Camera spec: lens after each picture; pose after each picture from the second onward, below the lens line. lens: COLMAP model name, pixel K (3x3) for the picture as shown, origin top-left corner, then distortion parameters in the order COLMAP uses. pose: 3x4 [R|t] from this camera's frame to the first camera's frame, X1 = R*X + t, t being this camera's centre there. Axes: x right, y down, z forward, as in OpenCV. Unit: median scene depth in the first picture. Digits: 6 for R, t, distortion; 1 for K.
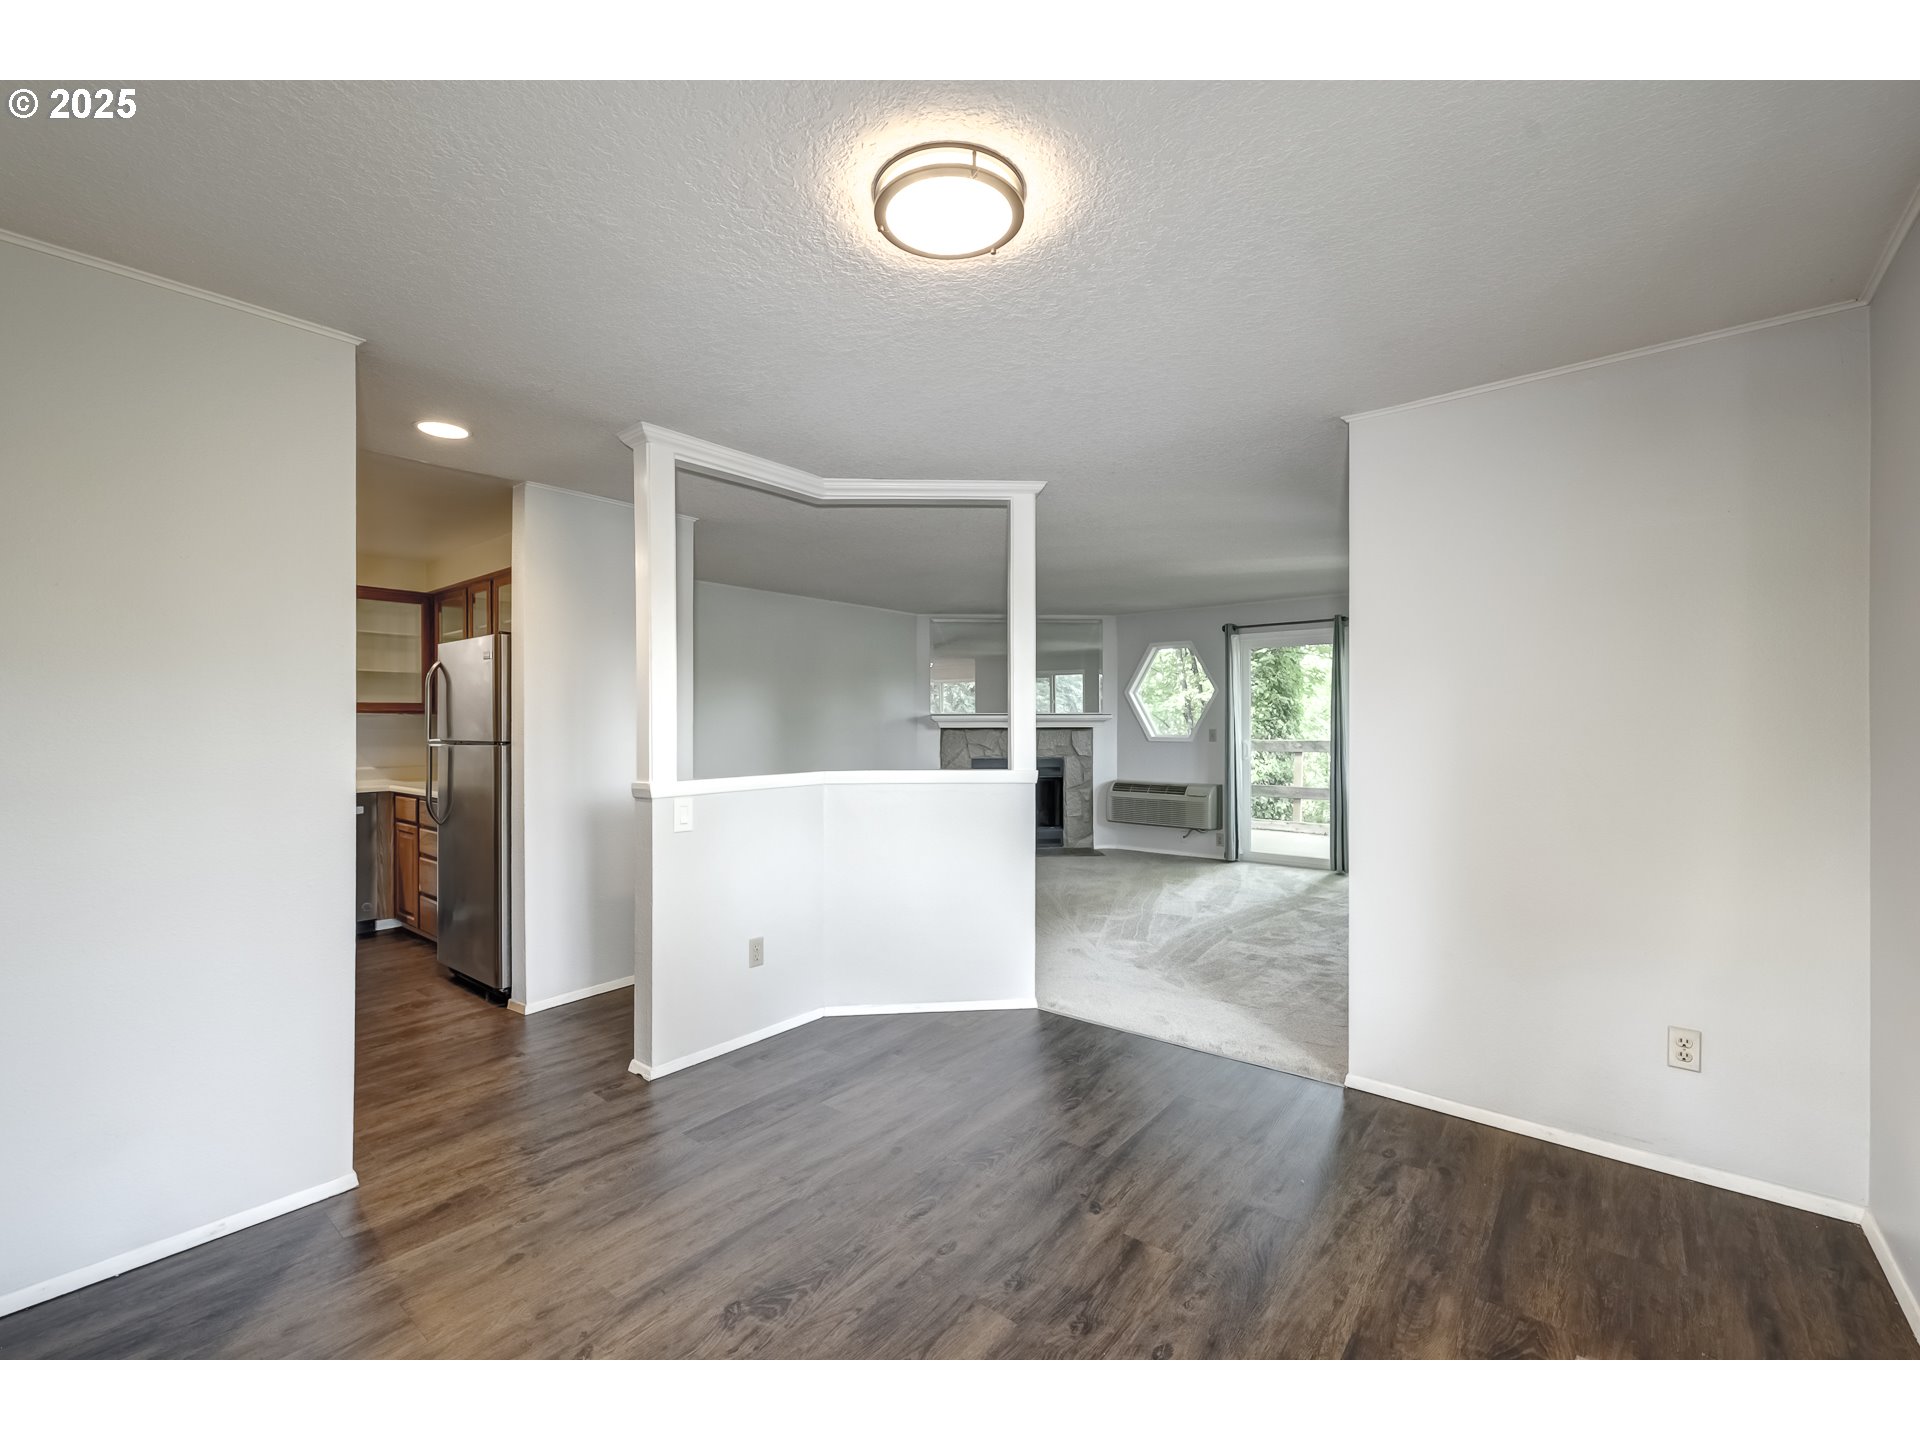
lens RADIAL K [[804.7, 0, 960.4], [0, 804.7, 729.8], [0, 0, 1]] dist [-0.000389, 0.000238]
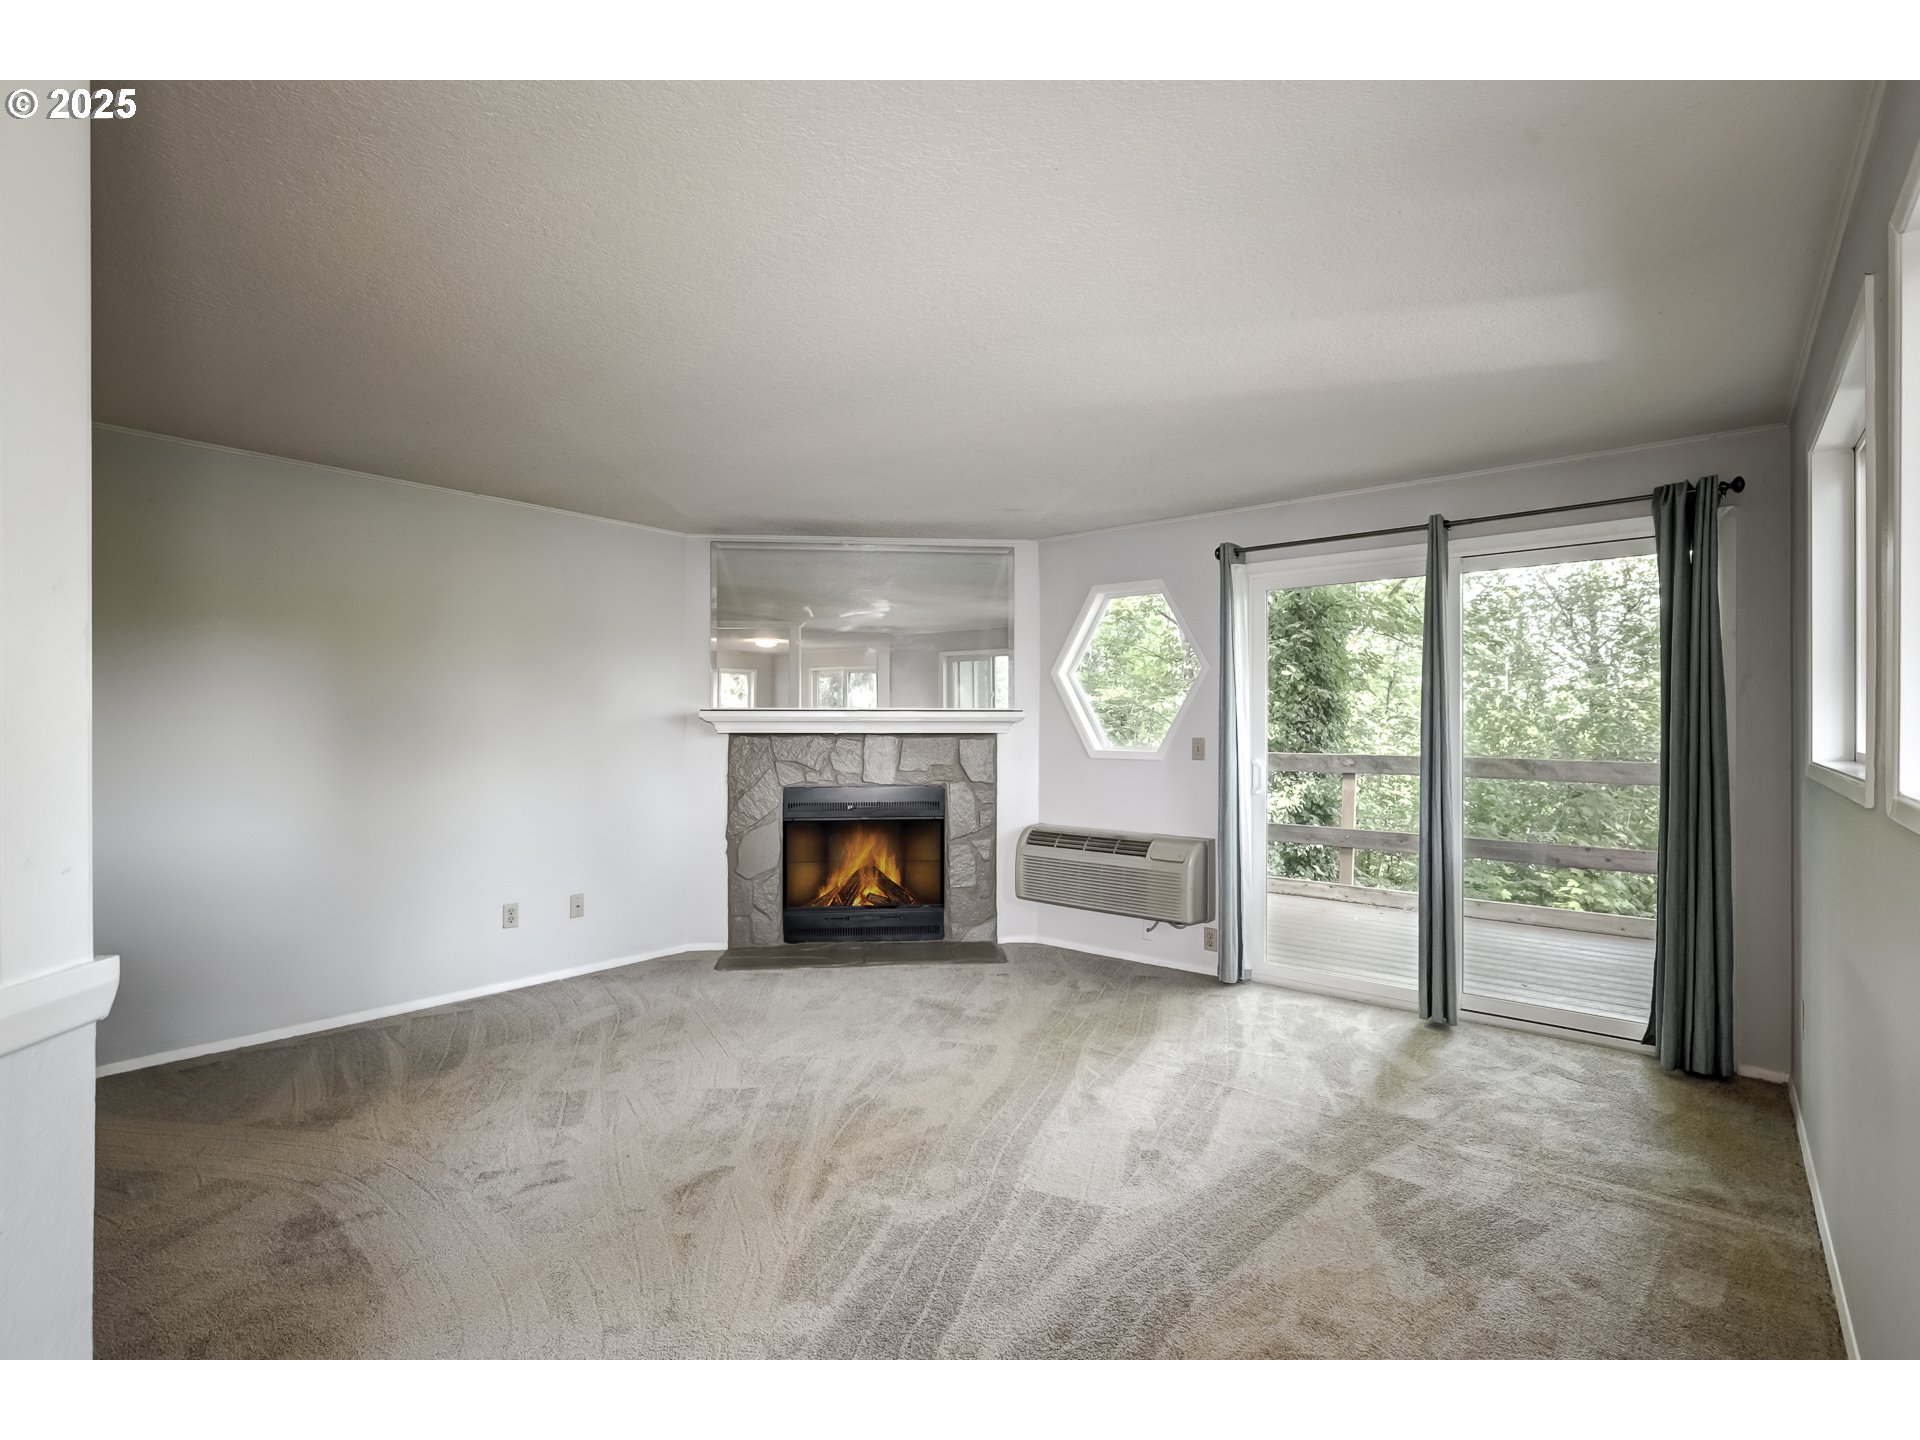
lens RADIAL K [[916.6, 0, 956.0], [0, 916.6, 727.3], [0, 0, 1]] dist [0.003532, 0.000507]
pose [[0.999983, 0.005294, 0.002450, 0.135463], [-0.005284, 0.999977, -0.004159, -0.004276], [-0.002472, 0.004146, 0.999988, 0.345272]]
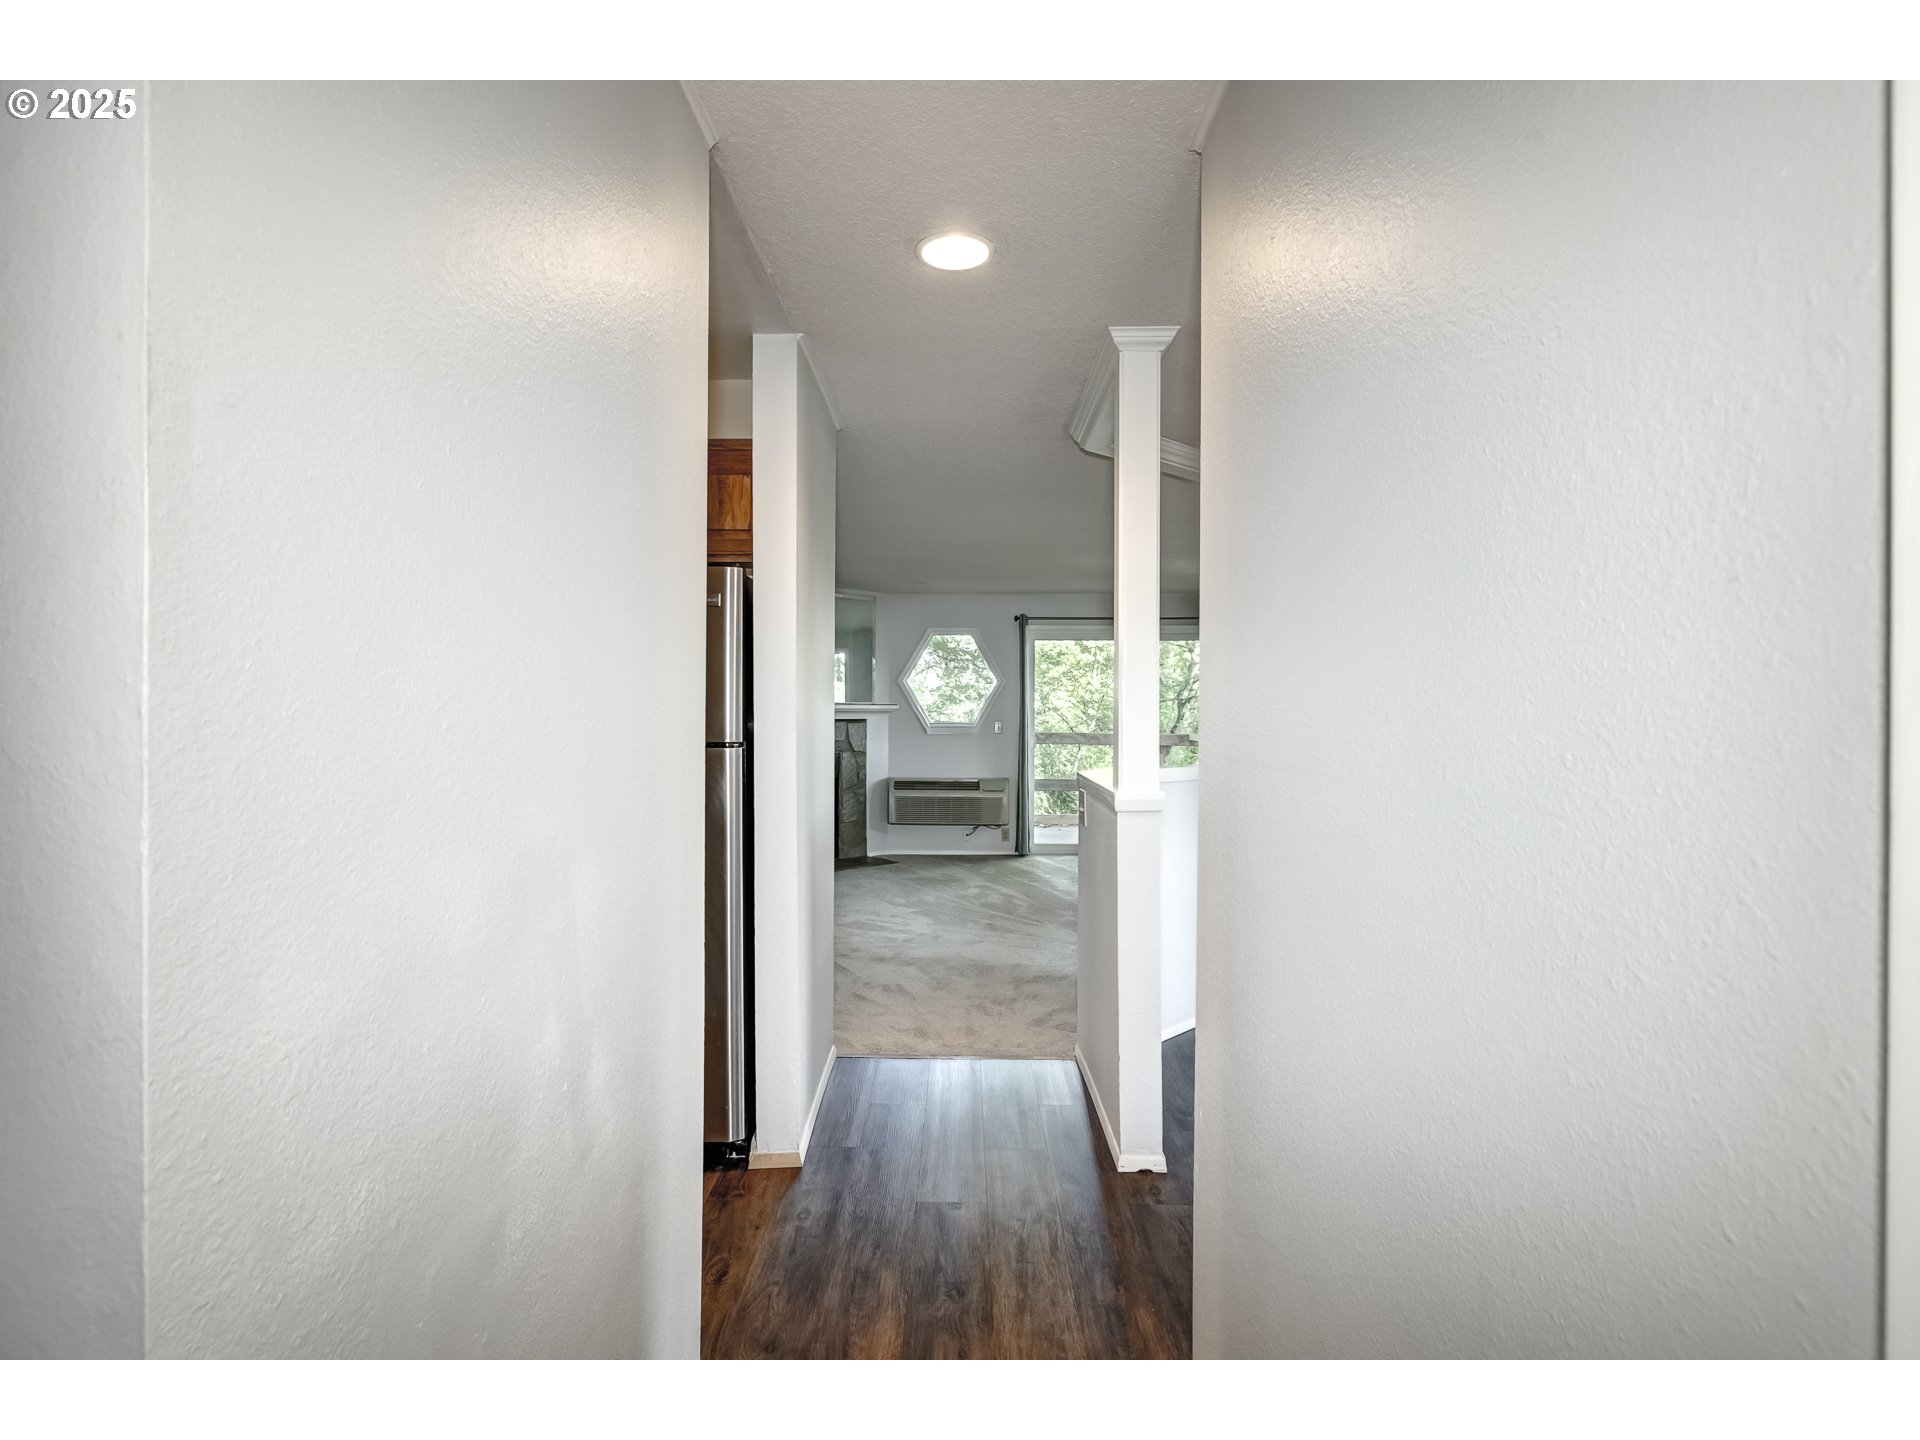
lens RADIAL K [[916.6, 0, 956.0], [0, 916.6, 727.3], [0, 0, 1]] dist [0.003532, 0.000507]
pose [[0.774258, -0.000094, 0.632870, -0.398783], [-0.001836, 0.999995, 0.002394, 0.003276], [-0.632867, -0.003016, 0.774254, 0.164763]]
